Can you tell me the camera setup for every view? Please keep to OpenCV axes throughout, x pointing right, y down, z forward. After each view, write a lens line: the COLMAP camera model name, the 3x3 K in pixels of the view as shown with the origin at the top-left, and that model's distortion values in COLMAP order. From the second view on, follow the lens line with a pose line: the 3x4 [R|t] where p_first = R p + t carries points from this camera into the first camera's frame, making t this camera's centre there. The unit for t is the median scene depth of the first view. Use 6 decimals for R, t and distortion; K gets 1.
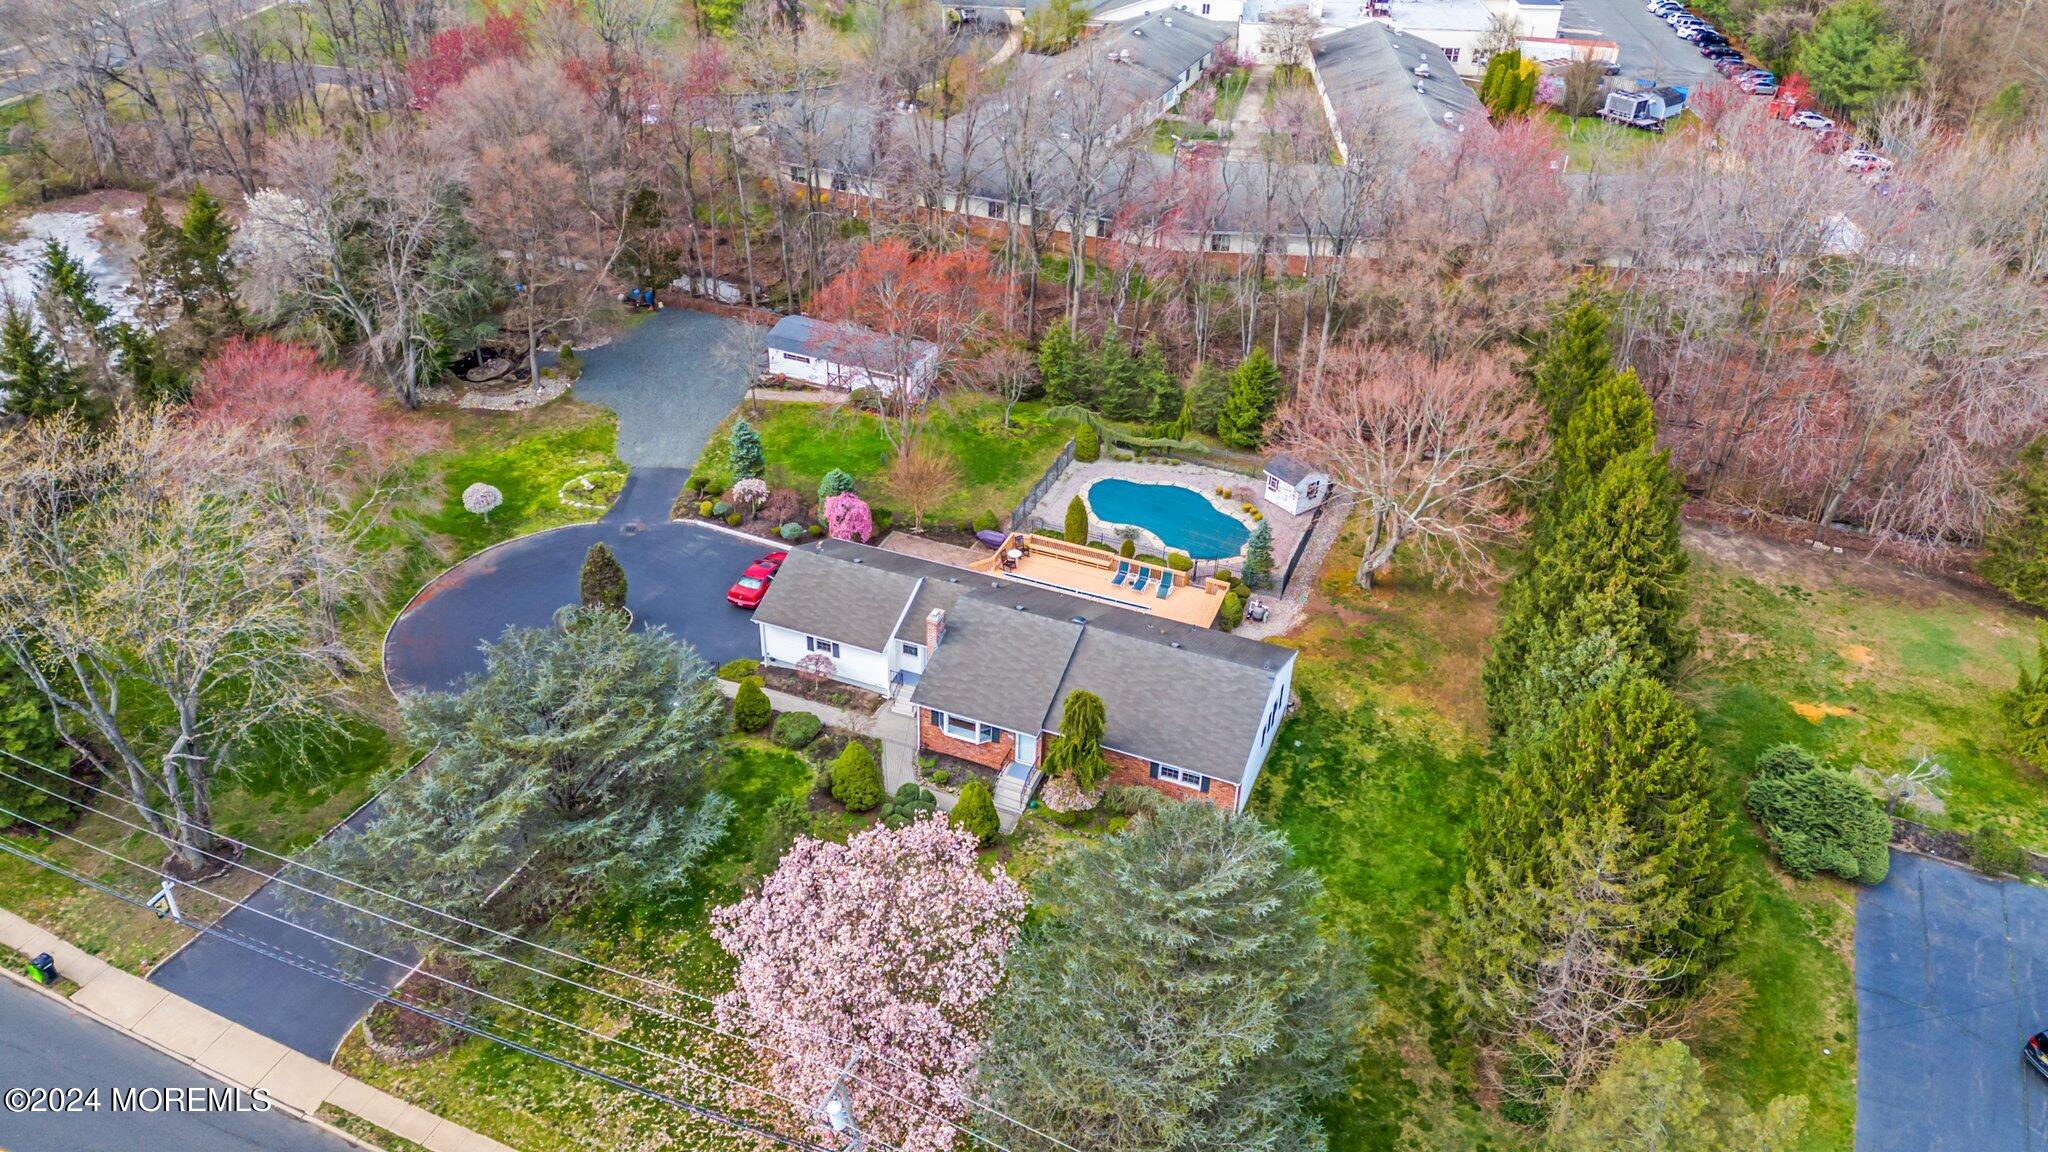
lens RADIAL K [[1501.7, 0, 1016.6], [0, 1501.7, 567.7], [0, 0, 1]] dist [0.058782, -0.048910]
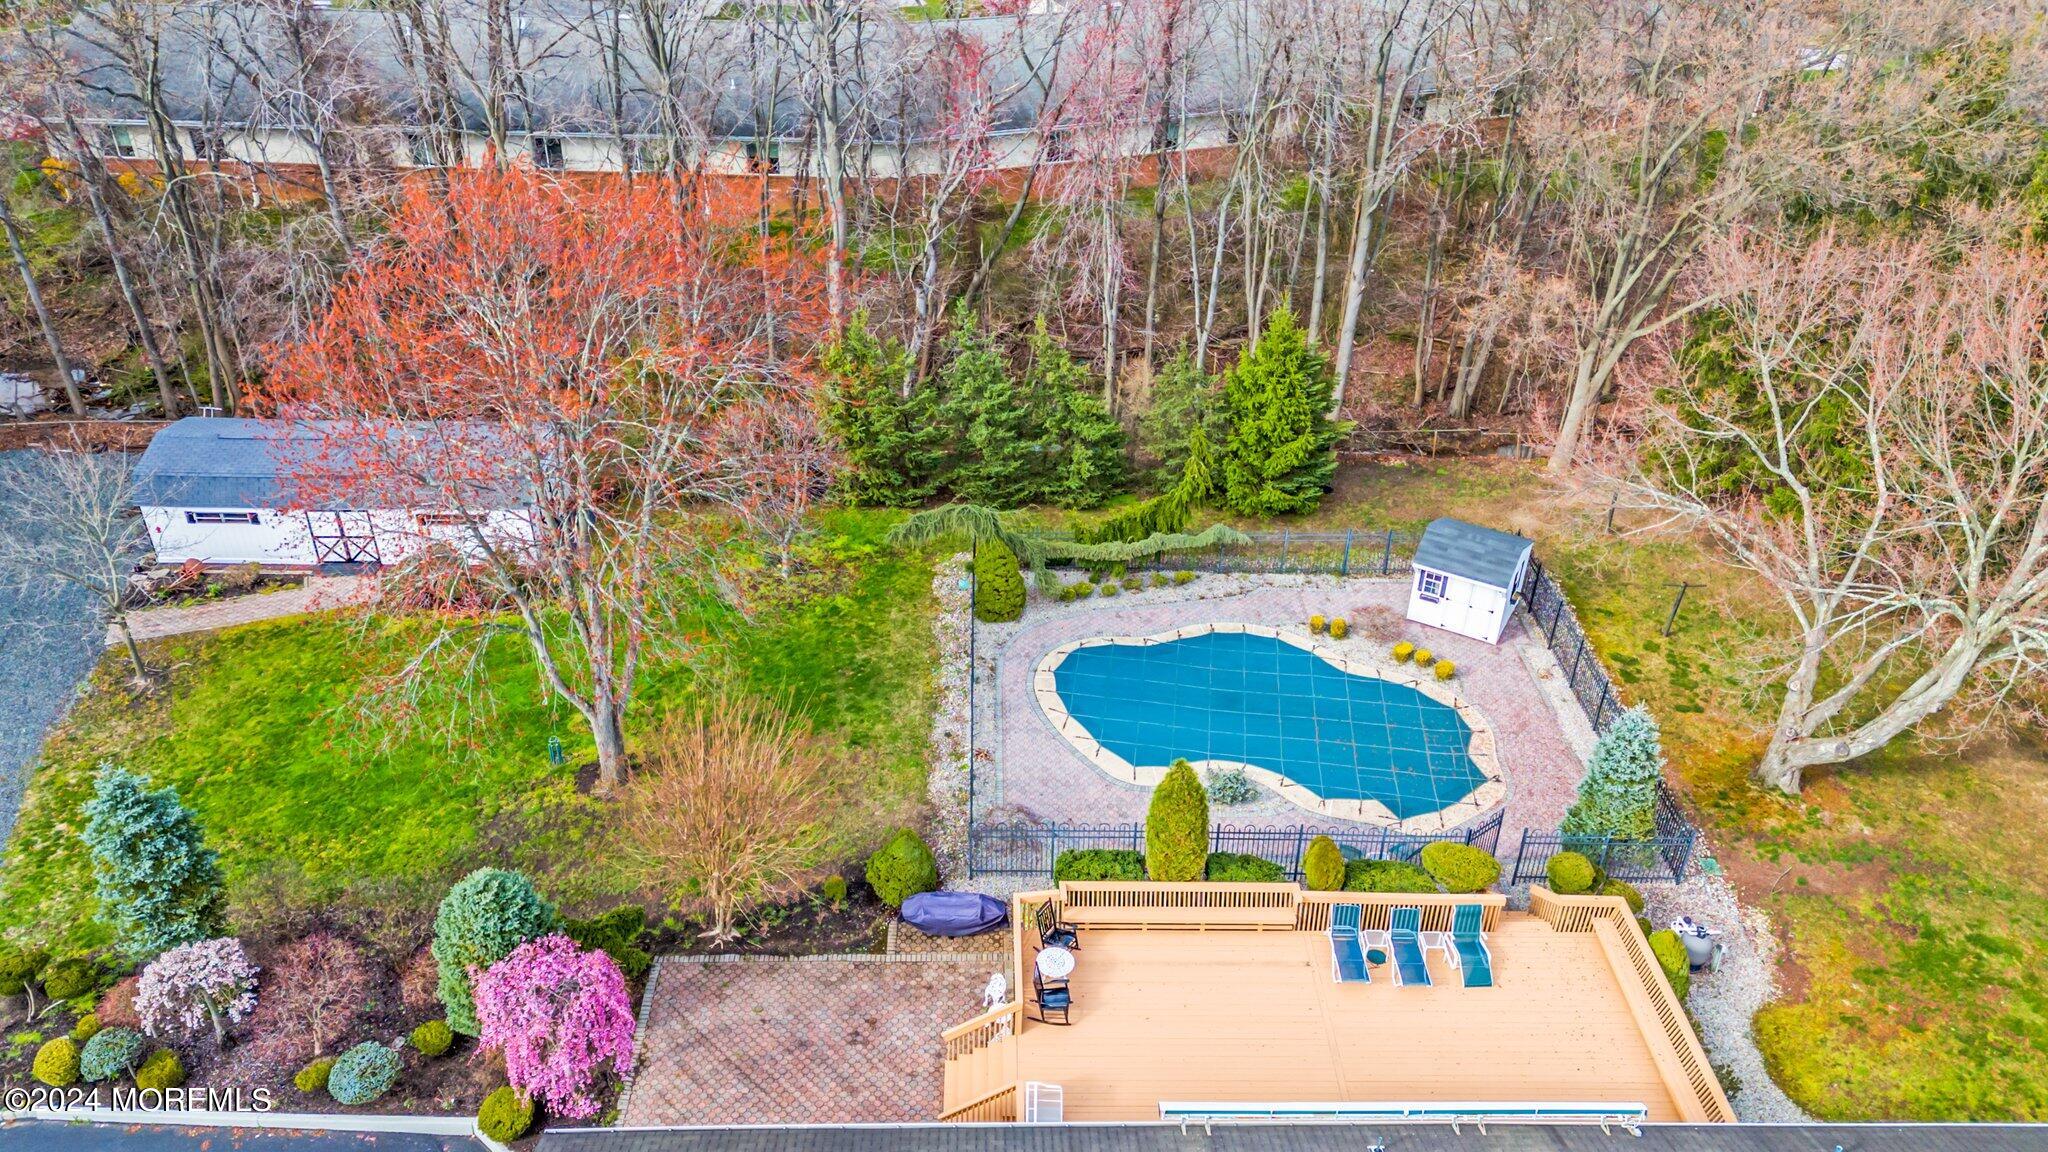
lens RADIAL K [[1501.7, 0, 1016.6], [0, 1501.7, 567.7], [0, 0, 1]] dist [0.058782, -0.048910]
pose [[0.916487, -0.220109, 0.334073, -0.096854], [0.219022, 0.974840, 0.041428, -0.104318], [-0.334786, 0.035201, 0.941636, 0.581414]]
